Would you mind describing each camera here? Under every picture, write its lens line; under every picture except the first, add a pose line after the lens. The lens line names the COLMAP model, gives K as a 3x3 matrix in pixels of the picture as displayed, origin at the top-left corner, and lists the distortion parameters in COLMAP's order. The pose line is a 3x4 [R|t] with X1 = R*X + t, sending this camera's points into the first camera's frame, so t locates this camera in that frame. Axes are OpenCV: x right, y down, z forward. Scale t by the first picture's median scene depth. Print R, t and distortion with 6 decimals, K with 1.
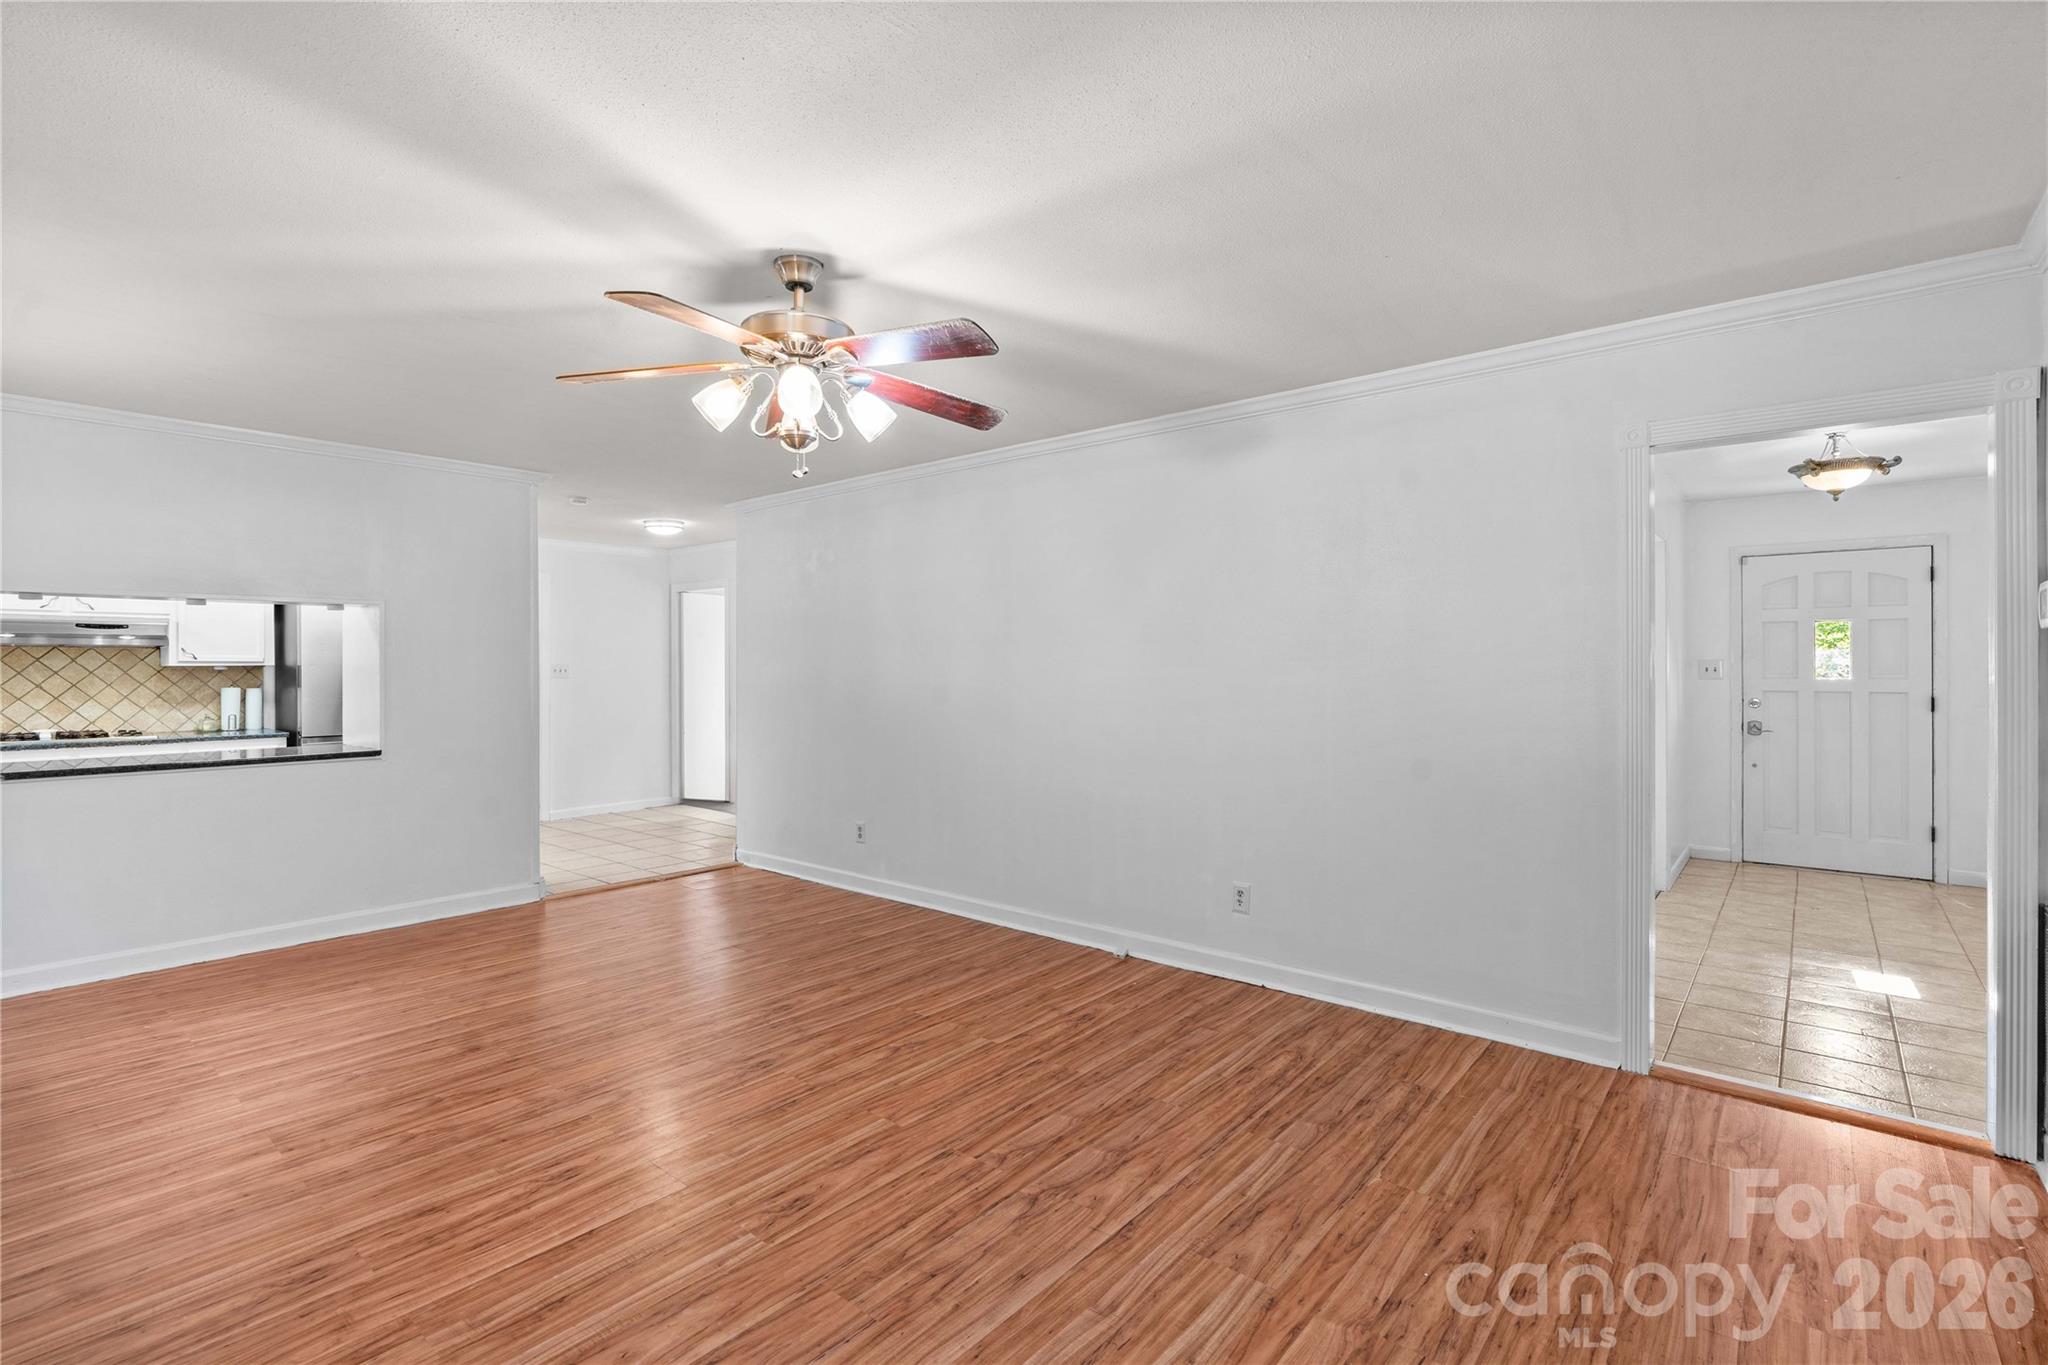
lens RADIAL K [[949.2, 0, 1031.5], [0, 949.2, 670.6], [0, 0, 1]] dist [-0.015144, 0.006662]
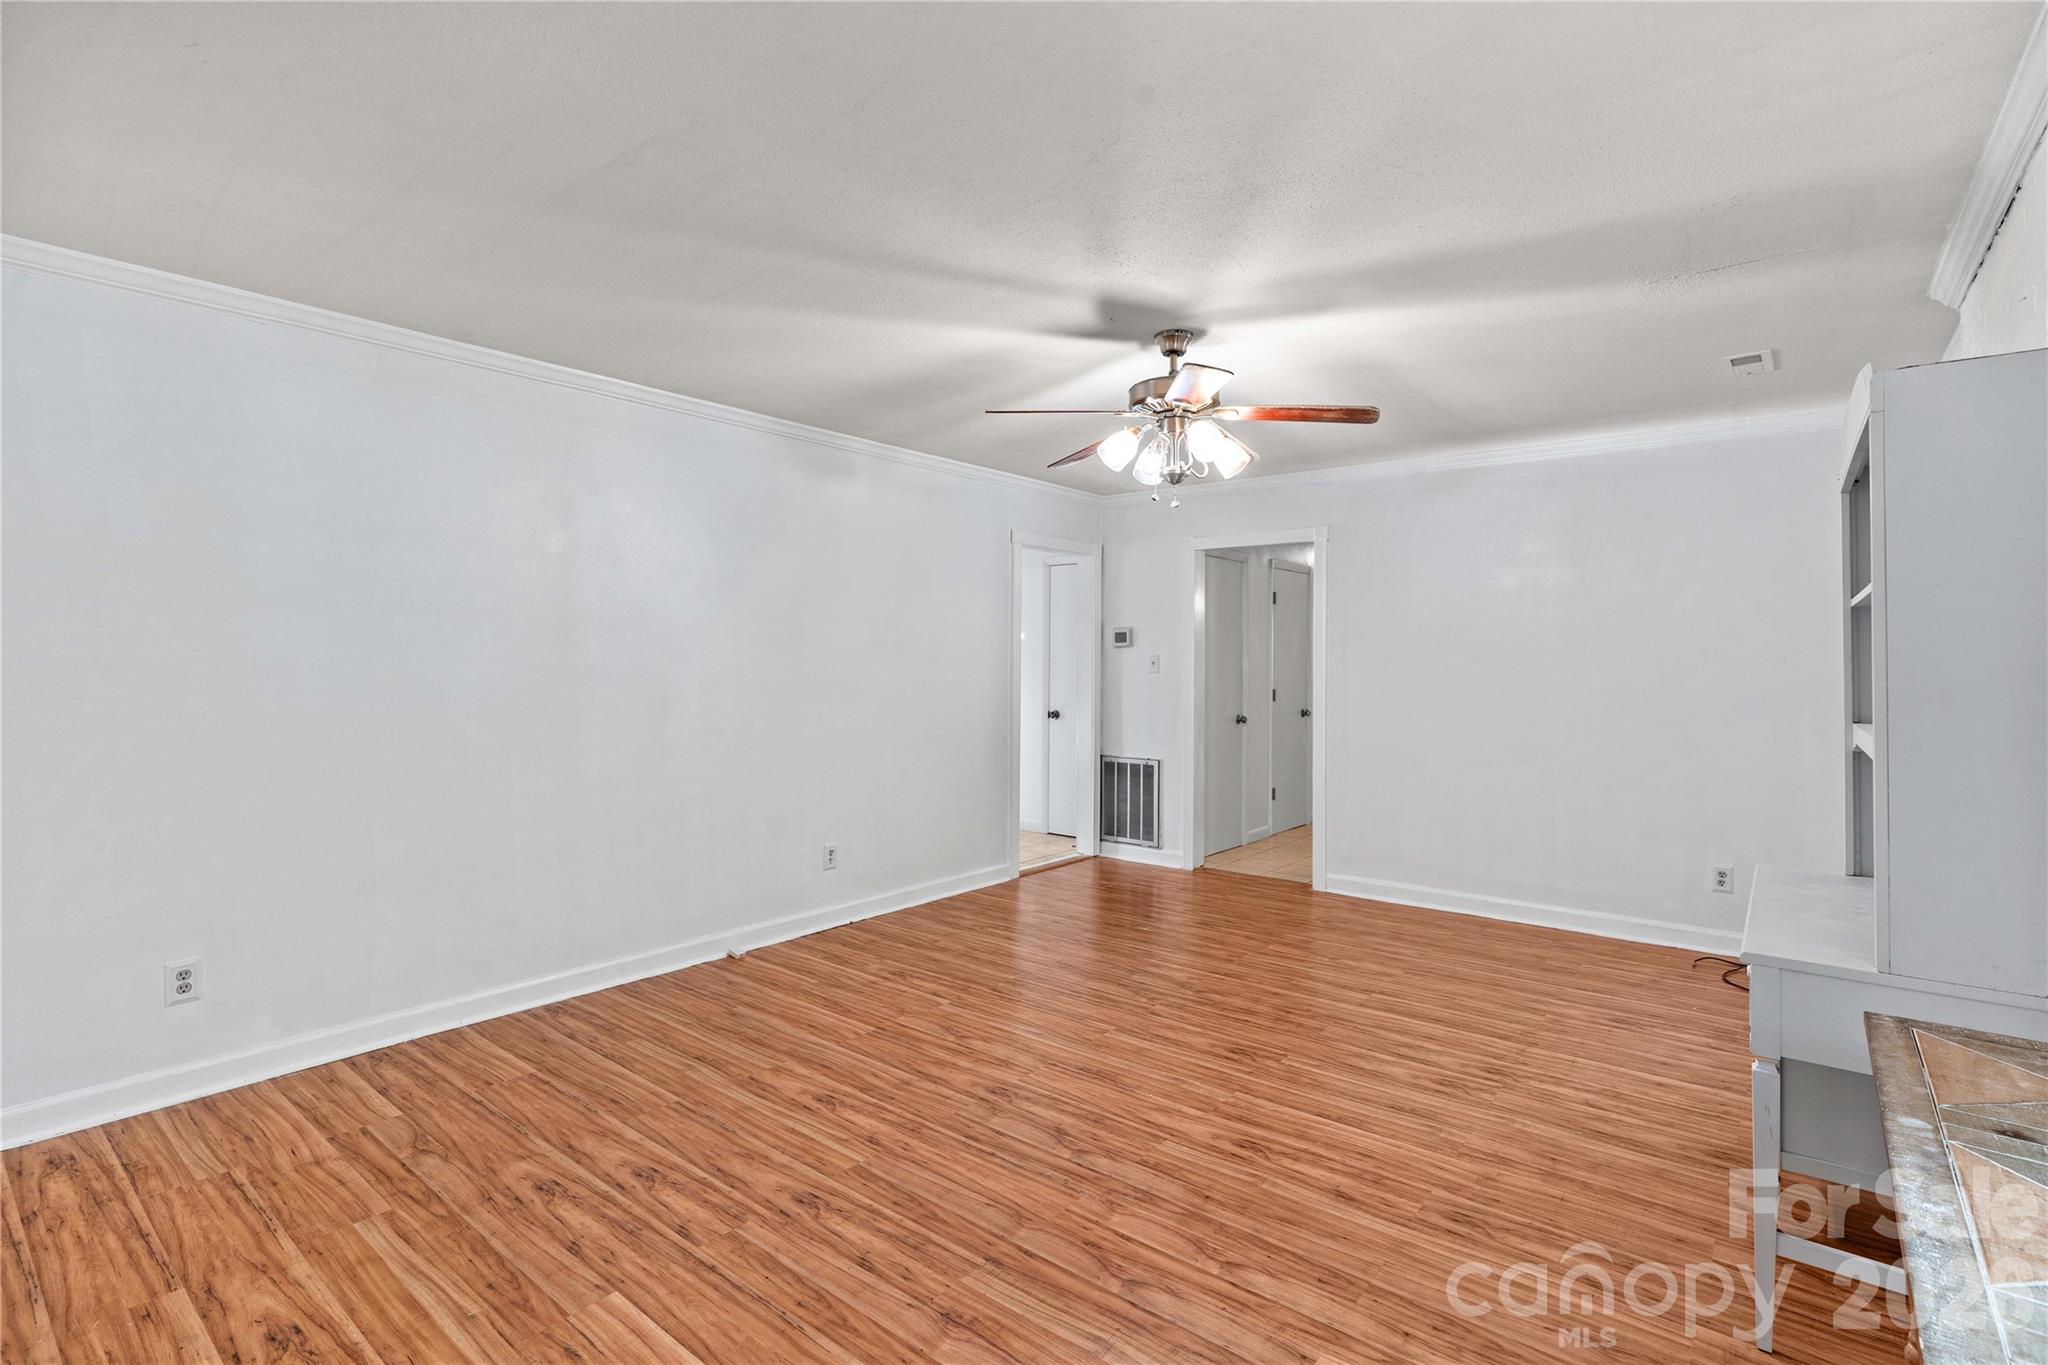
lens RADIAL K [[949.2, 0, 1013.5], [0, 949.2, 651.5], [0, 0, 1]] dist [-0.015144, 0.006662]
pose [[-0.011046, 0.012427, 0.999862, -1.230752], [-0.004511, 0.999912, -0.012477, -0.000274], [-0.999929, -0.004648, -0.010989, 1.015208]]
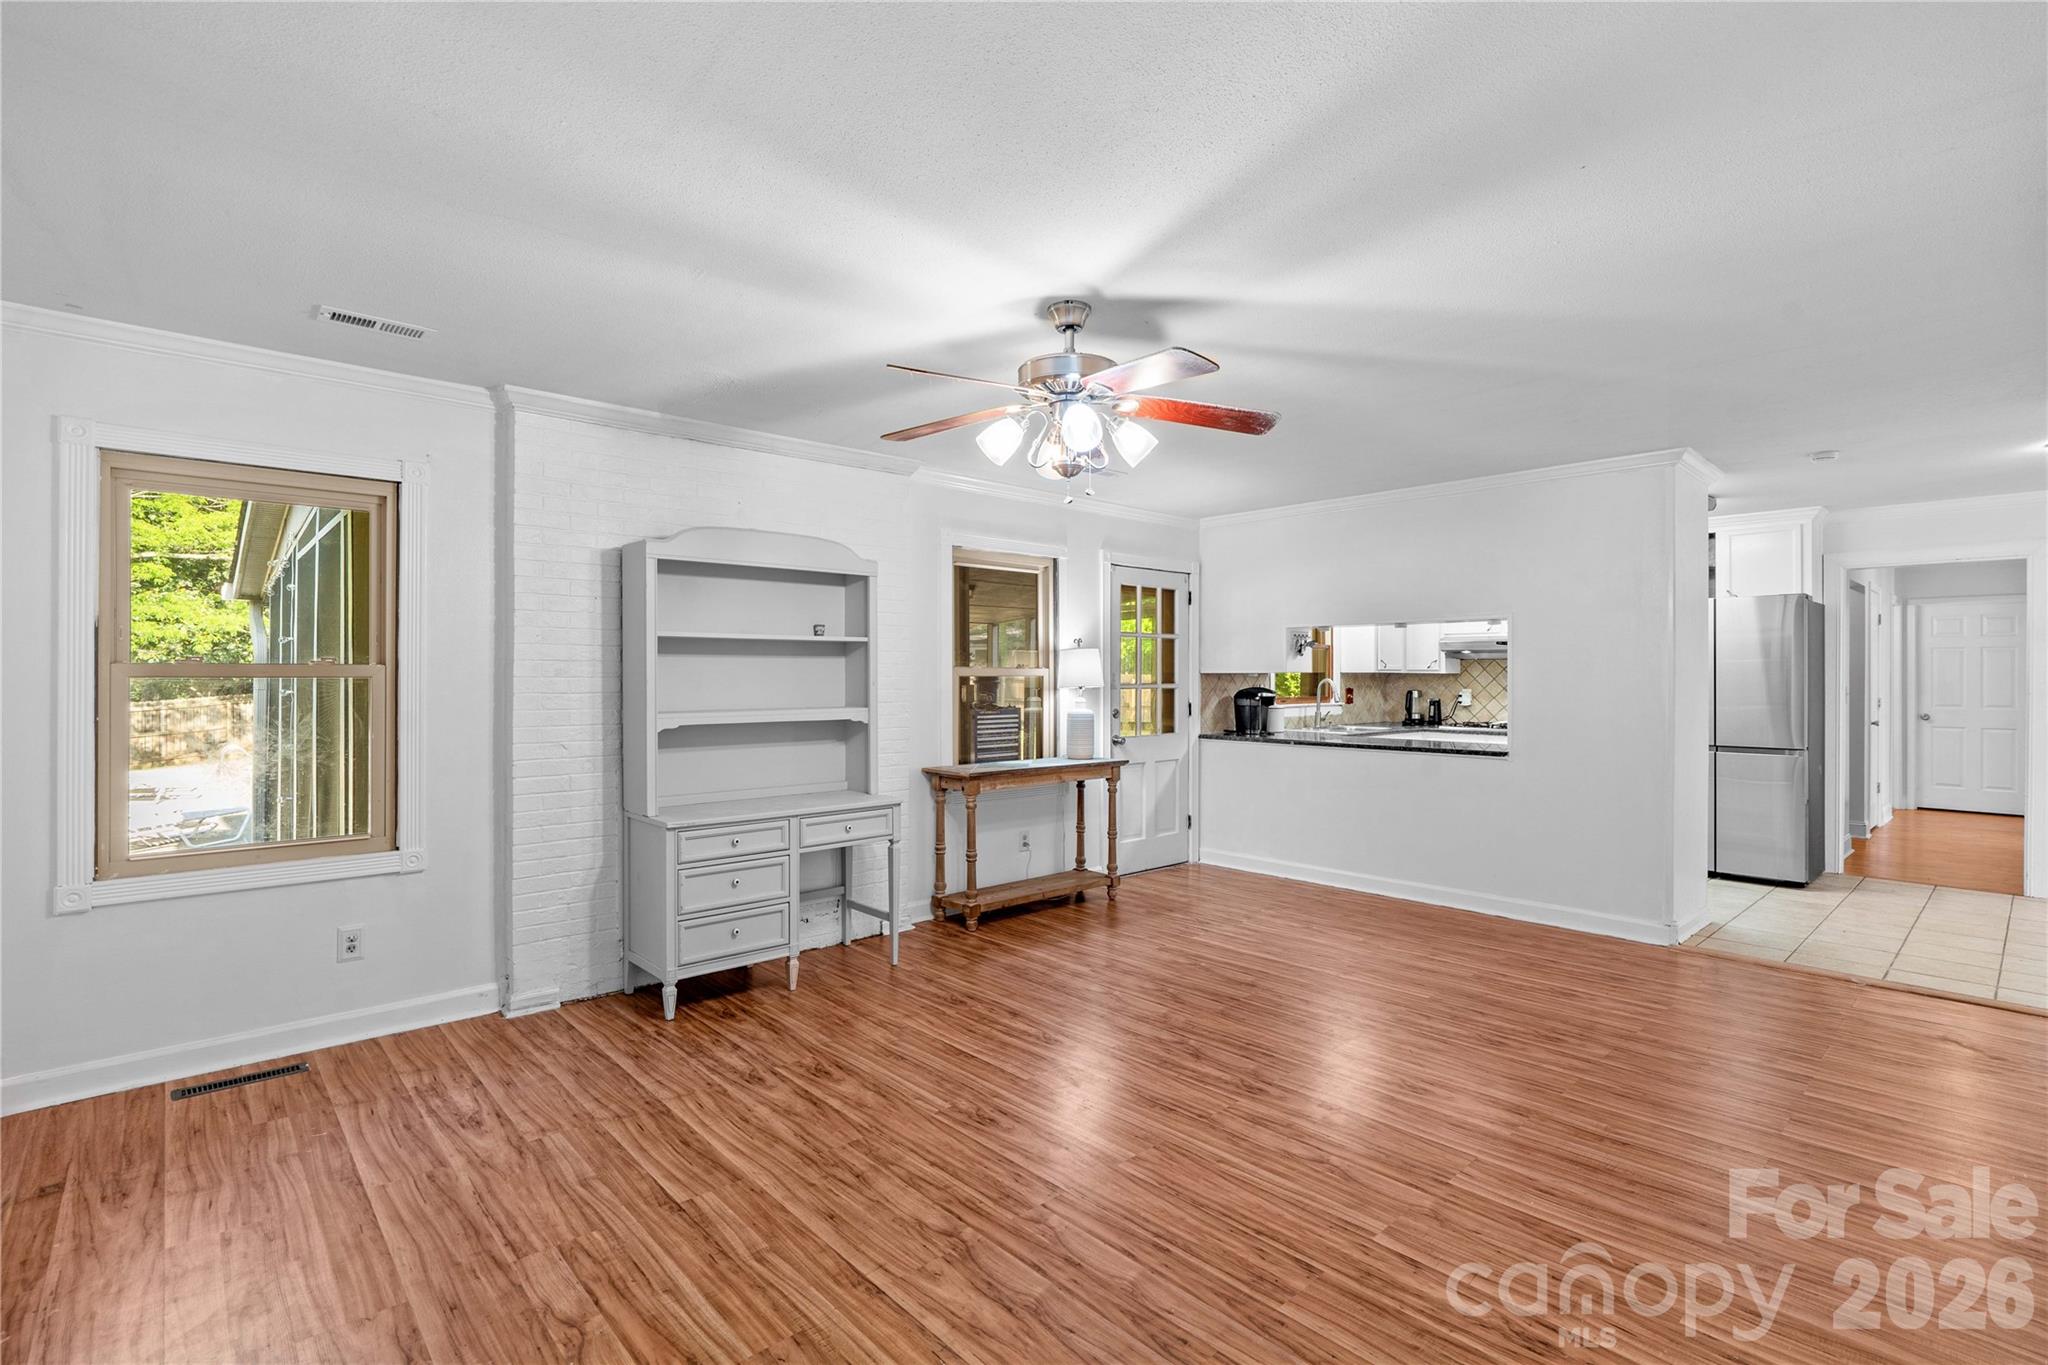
lens RADIAL K [[949.2, 0, 1014.2], [0, 949.2, 675.2], [0, 0, 1]] dist [-0.015144, 0.006662]
pose [[-0.141092, 0.001575, -0.989995, 0.709080], [-0.004904, 0.999985, 0.002290, -0.004561], [0.989984, 0.005178, -0.141082, 0.907145]]
